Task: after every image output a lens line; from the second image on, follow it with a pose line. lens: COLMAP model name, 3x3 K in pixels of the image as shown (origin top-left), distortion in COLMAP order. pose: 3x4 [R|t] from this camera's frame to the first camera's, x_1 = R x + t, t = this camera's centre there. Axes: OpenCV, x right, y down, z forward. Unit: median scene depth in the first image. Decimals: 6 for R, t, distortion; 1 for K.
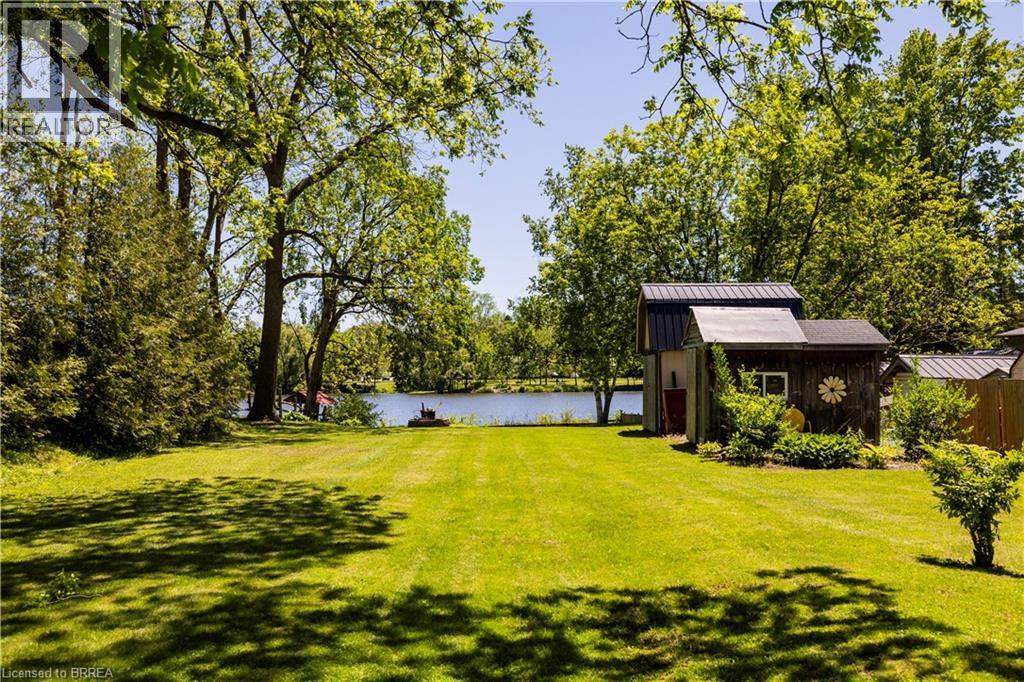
lens RADIAL K [[795.6, 0, 512.0], [0, 795.6, 341.0], [0, 0, 1]] dist [-0.003854, -0.001342]
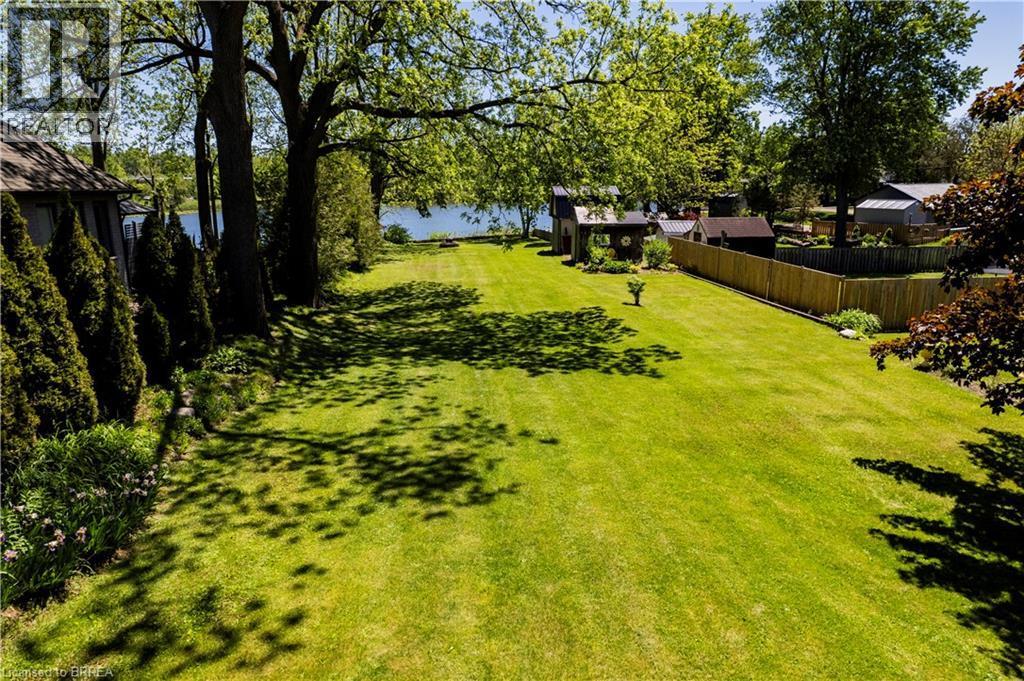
lens RADIAL K [[595.4, 0, 511.0], [0, 595.4, 355.5], [0, 0, 1]] dist [-0.125009, 0.050368]
pose [[0.992231, -0.045531, 0.115782, -0.218318], [0.003349, 0.940065, 0.340980, -0.249493], [-0.124368, -0.337943, 0.932913, -0.903643]]
